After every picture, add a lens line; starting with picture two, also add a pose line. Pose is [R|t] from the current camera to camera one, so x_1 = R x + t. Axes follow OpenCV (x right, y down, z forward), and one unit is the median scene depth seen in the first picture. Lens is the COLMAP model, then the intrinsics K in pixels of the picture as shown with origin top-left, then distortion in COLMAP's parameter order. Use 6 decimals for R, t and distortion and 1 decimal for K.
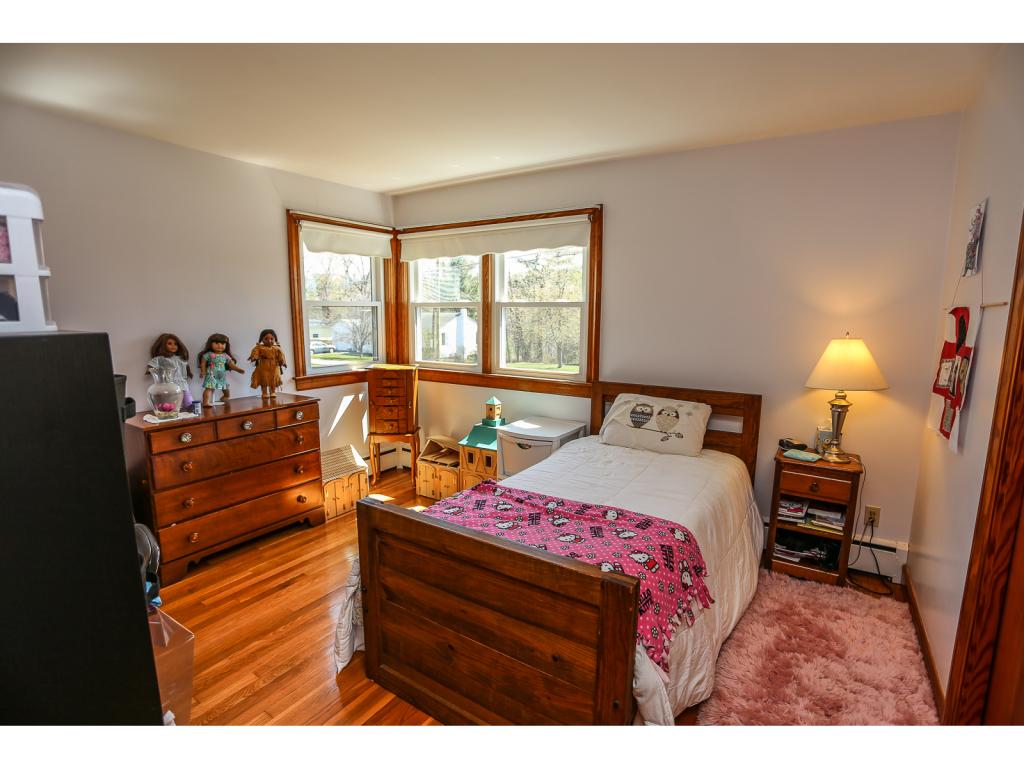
lens RADIAL K [[523.4, 0, 517.8], [0, 523.4, 386.0], [0, 0, 1]] dist [-0.056569, 0.015290]
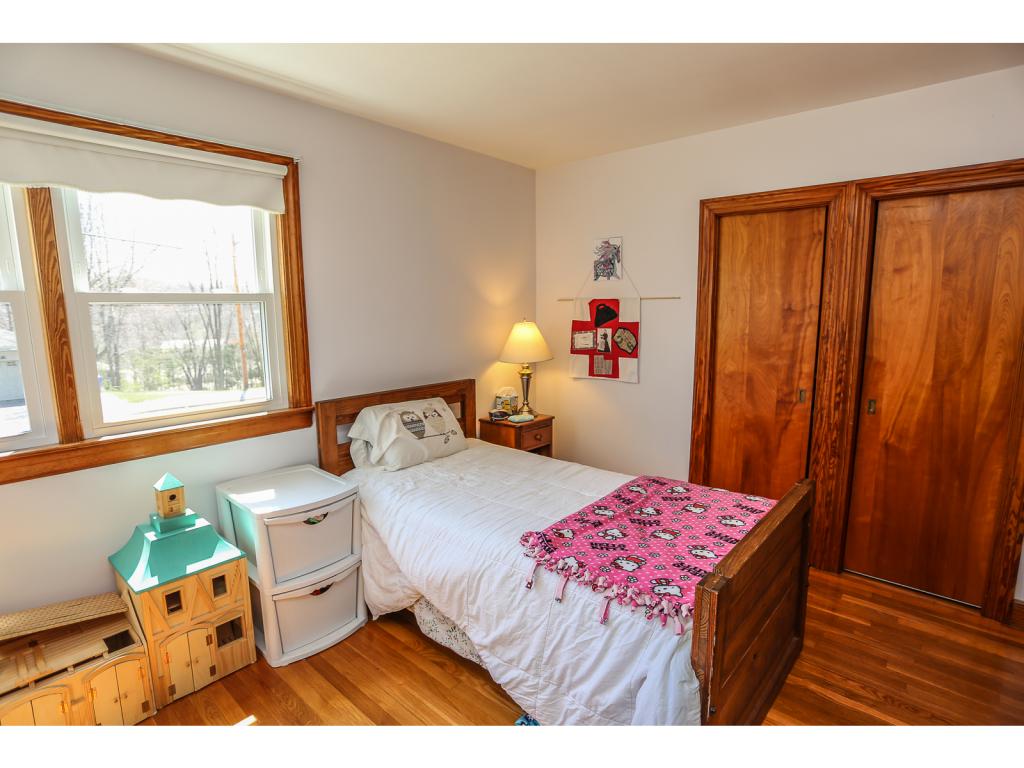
lens RADIAL K [[523.4, 0, 519.4], [0, 523.4, 387.2], [0, 0, 1]] dist [-0.056569, 0.015290]
pose [[0.137053, -0.161202, 0.977359, -0.586329], [0.146990, 0.979056, 0.140869, -0.102178], [-0.979597, 0.124356, 0.157877, 0.685787]]
